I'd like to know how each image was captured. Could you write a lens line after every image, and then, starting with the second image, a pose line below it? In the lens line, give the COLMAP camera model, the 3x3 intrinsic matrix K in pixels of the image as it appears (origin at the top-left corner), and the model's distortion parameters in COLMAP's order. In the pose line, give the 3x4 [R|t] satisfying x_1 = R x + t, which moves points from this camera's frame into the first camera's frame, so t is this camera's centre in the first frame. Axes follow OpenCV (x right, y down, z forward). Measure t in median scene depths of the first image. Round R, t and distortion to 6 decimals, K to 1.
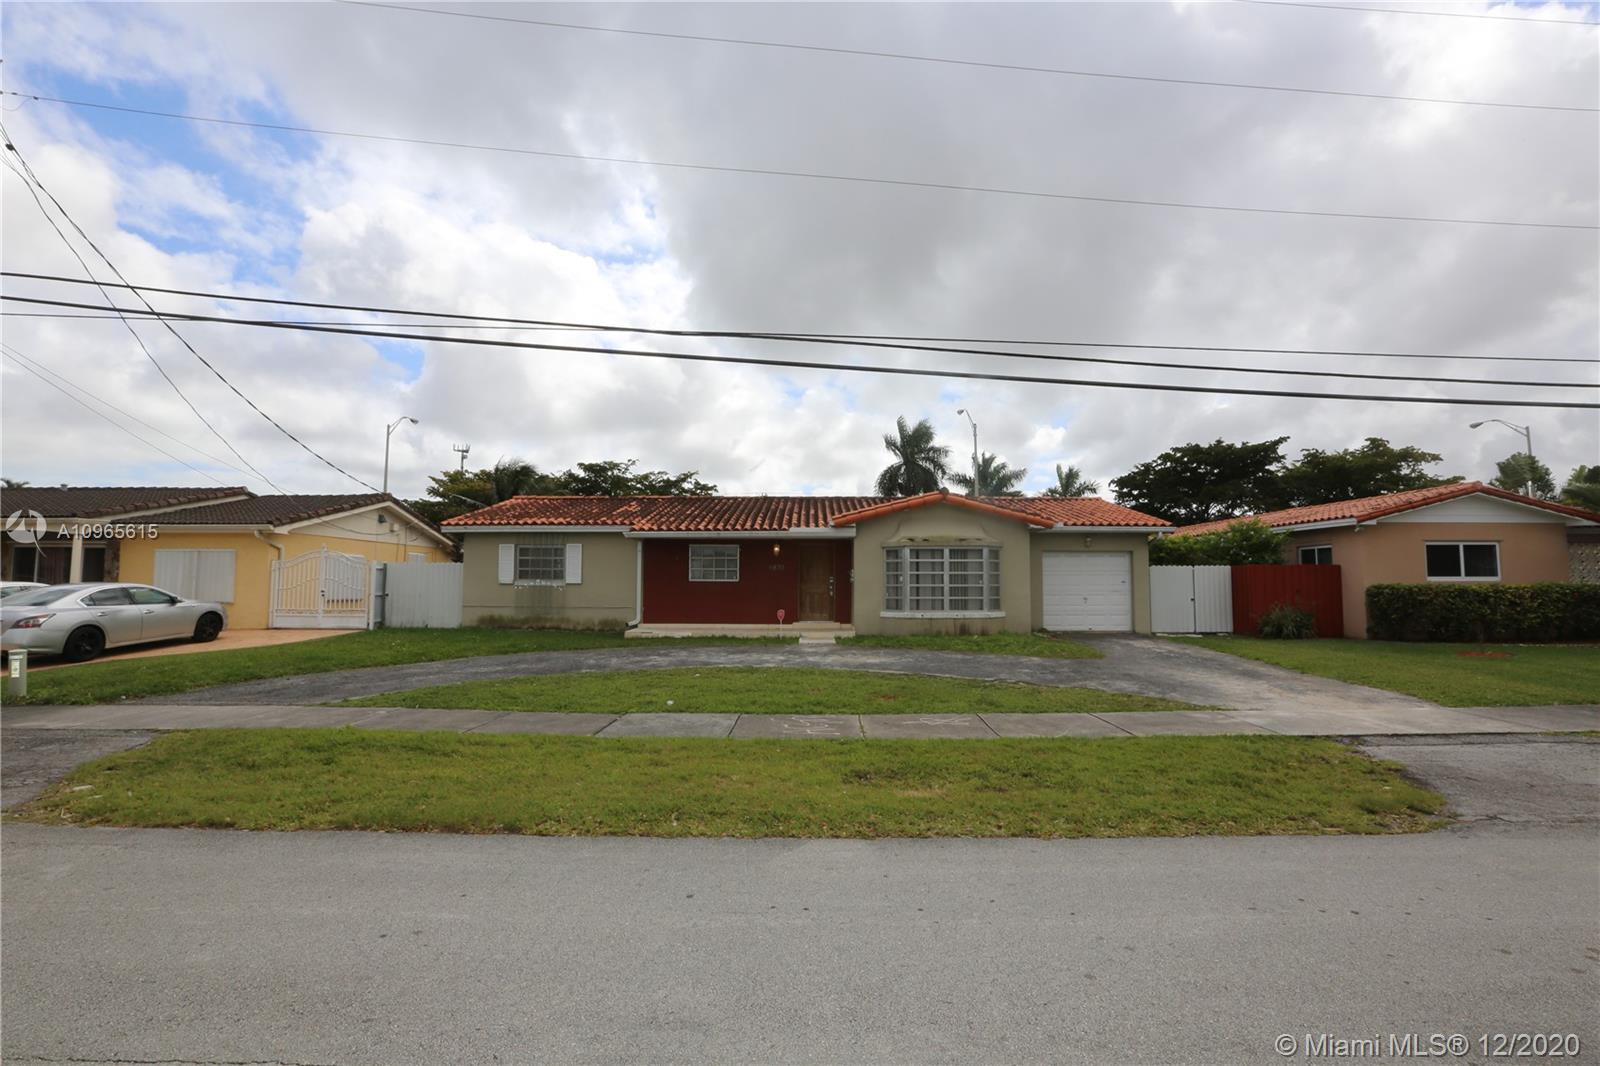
lens RADIAL K [[732.8, 0, 800.0], [0, 732.8, 533.0], [0, 0, 1]] dist [-0.030471, 0.000295]
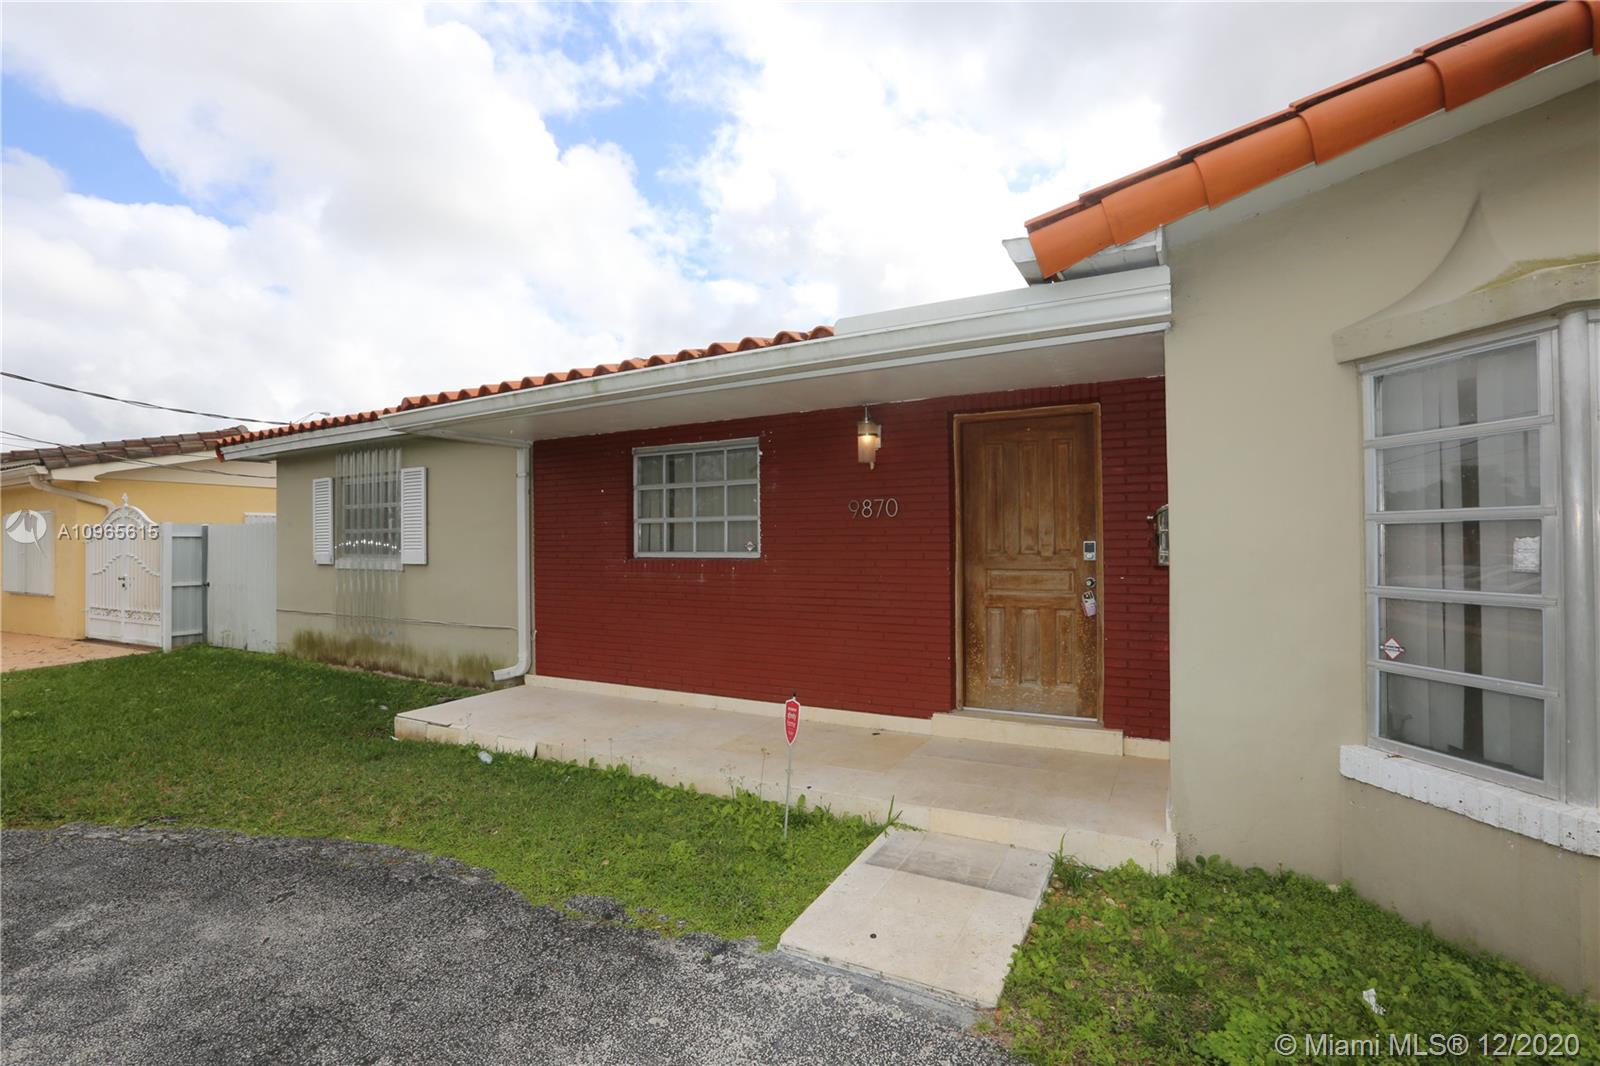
lens RADIAL K [[732.8, 0, 800.0], [0, 732.8, 533.0], [0, 0, 1]] dist [-0.030471, 0.000295]
pose [[0.850898, -0.016417, -0.525075, 0.088194], [0.051774, 0.997266, 0.052721, 0.041520], [0.522774, -0.072045, 0.849421, 0.769424]]
